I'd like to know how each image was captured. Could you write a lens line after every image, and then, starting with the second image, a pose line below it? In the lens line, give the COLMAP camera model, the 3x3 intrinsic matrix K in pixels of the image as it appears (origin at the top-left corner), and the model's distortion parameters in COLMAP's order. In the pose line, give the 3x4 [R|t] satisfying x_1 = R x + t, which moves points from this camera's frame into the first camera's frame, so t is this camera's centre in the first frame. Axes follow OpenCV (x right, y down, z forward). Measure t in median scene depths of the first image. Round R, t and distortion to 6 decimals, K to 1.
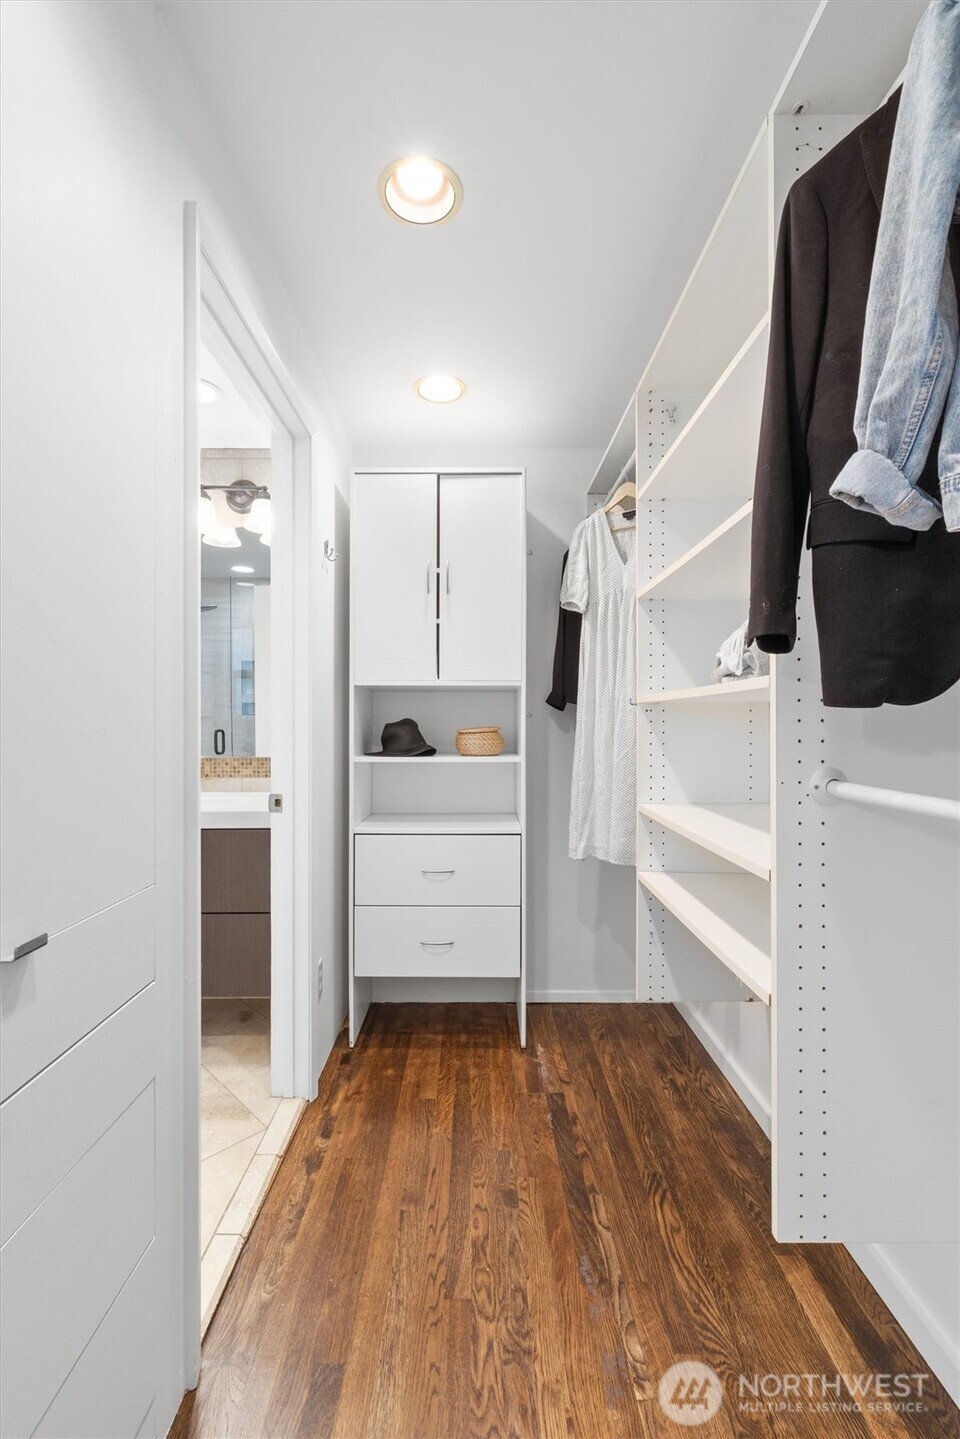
lens RADIAL K [[624.4, 0, 478.2], [0, 624.4, 722.4], [0, 0, 1]] dist [-0.002665, -0.000011]
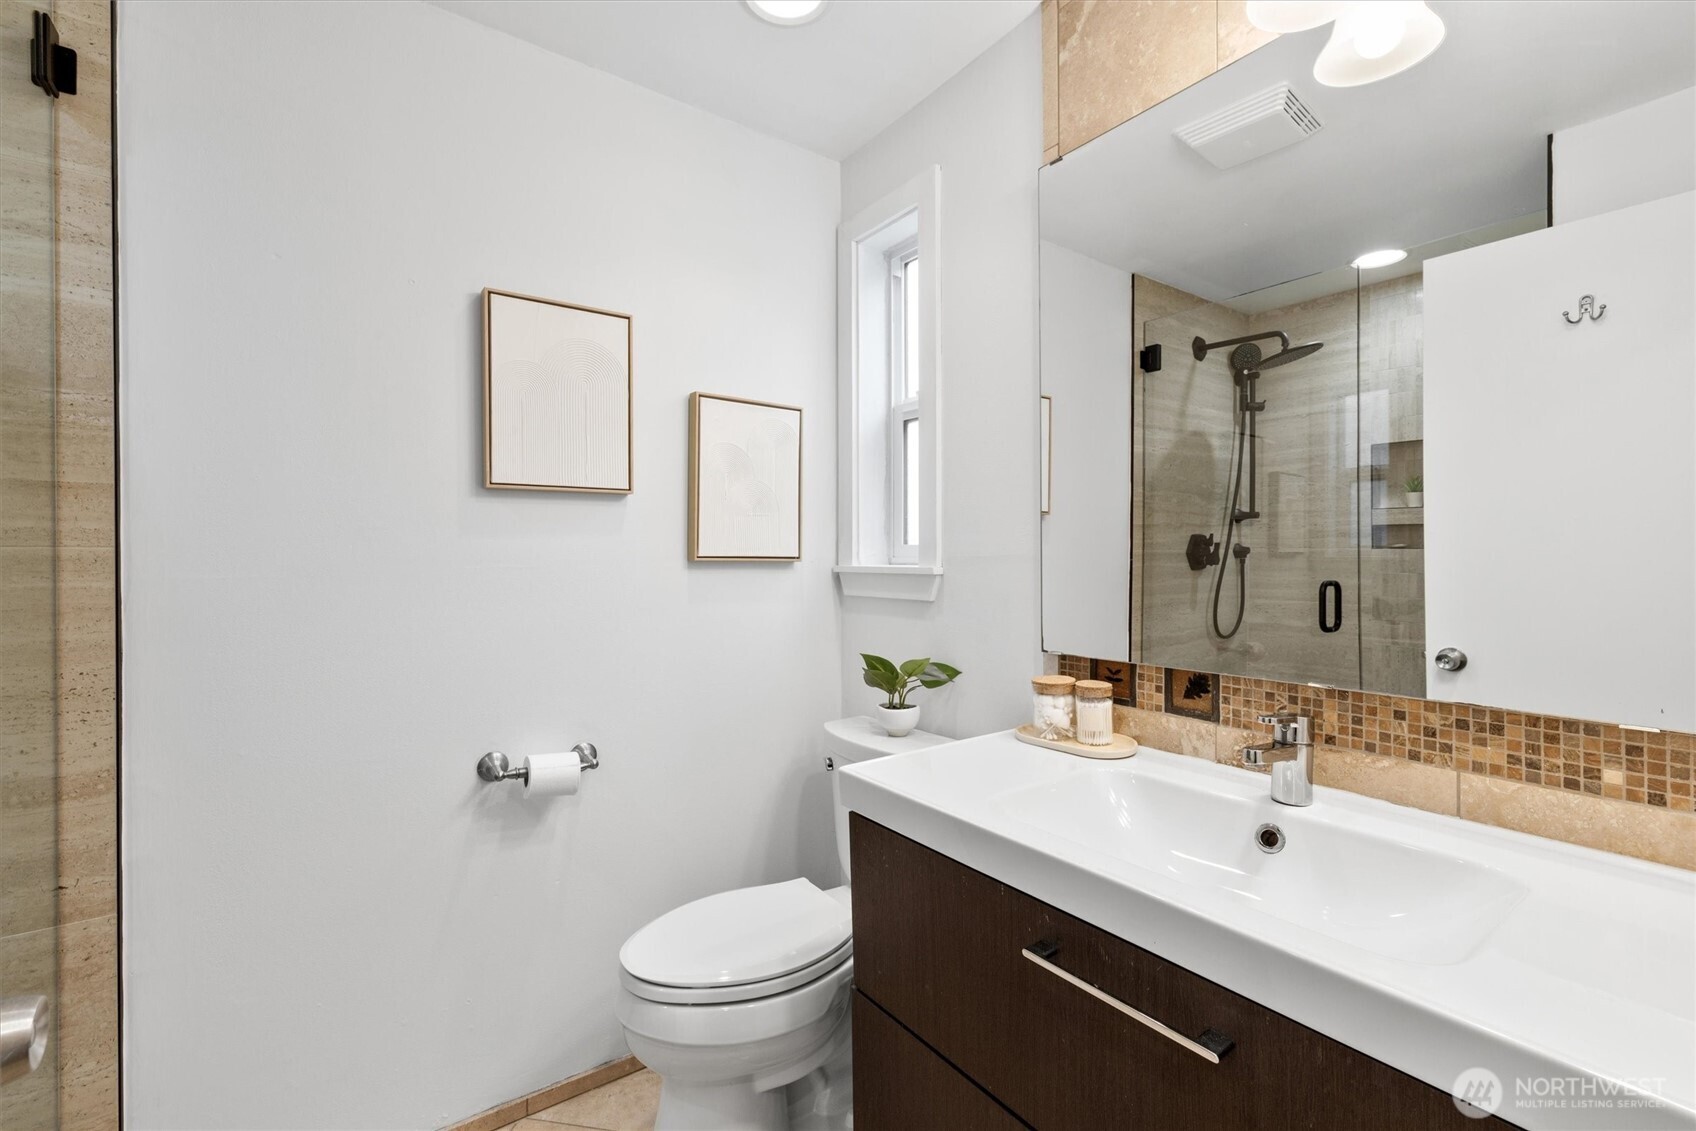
lens RADIAL K [[735.9, 0, 846.0], [0, 735.9, 557.1], [0, 0, 1]] dist [-0.002665, -0.000011]
pose [[0.587454, -0.000163, -0.809258, -0.264084], [0.005450, 0.999978, 0.003755, -0.017928], [0.809239, -0.006616, 0.587442, 0.548038]]
